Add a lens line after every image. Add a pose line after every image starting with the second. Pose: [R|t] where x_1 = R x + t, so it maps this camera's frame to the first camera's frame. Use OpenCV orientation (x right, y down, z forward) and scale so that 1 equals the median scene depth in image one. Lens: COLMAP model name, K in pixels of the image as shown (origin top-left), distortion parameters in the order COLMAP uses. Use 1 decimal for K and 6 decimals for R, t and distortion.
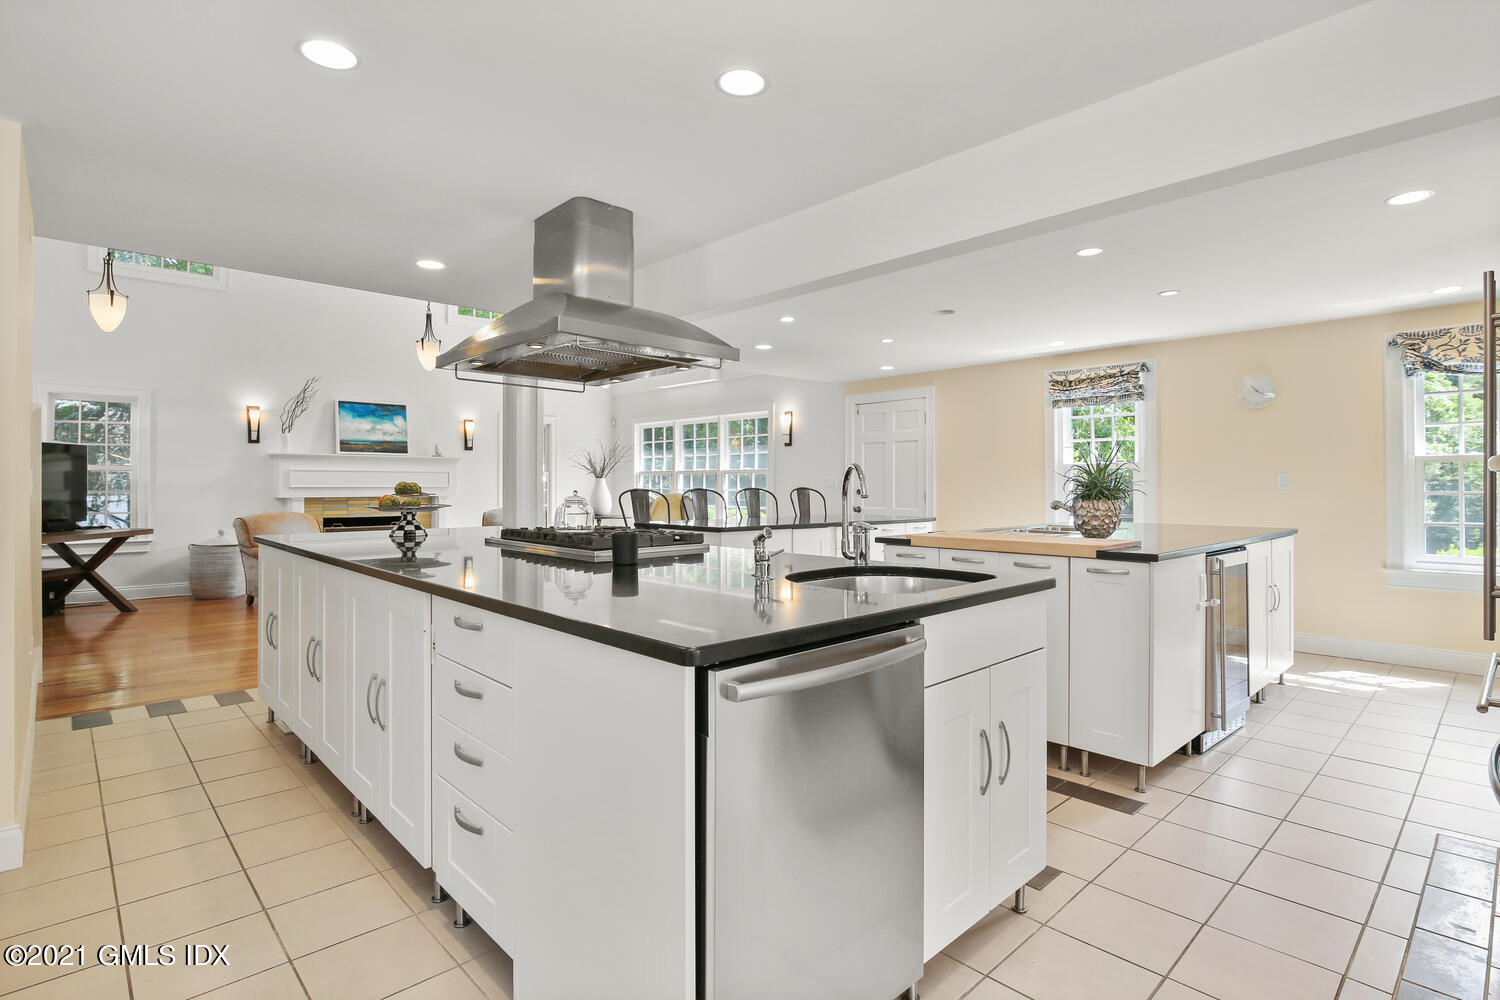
lens RADIAL K [[695.7, 0, 753.4], [0, 695.7, 481.2], [0, 0, 1]] dist [-0.014748, -0.000165]
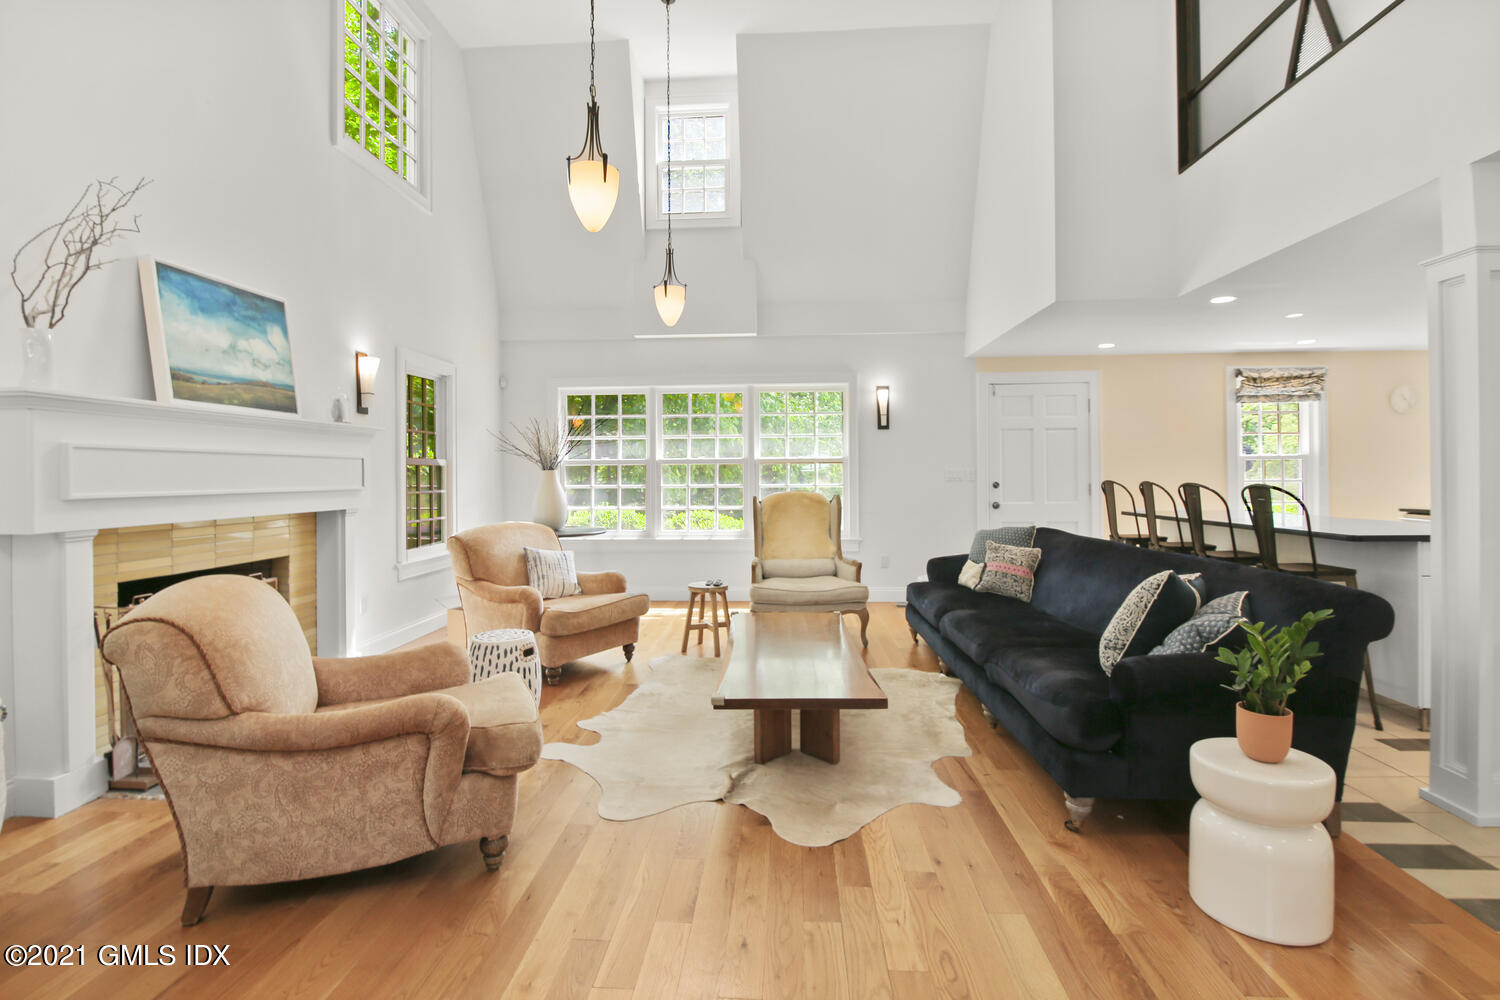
lens RADIAL K [[695.7, 0, 753.4], [0, 695.7, 481.2], [0, 0, 1]] dist [-0.014748, -0.000165]
pose [[0.751970, -0.011194, 0.659102, -0.602425], [0.005671, 0.999929, 0.010513, -0.000870], [-0.659173, -0.004168, 0.751980, 0.514639]]
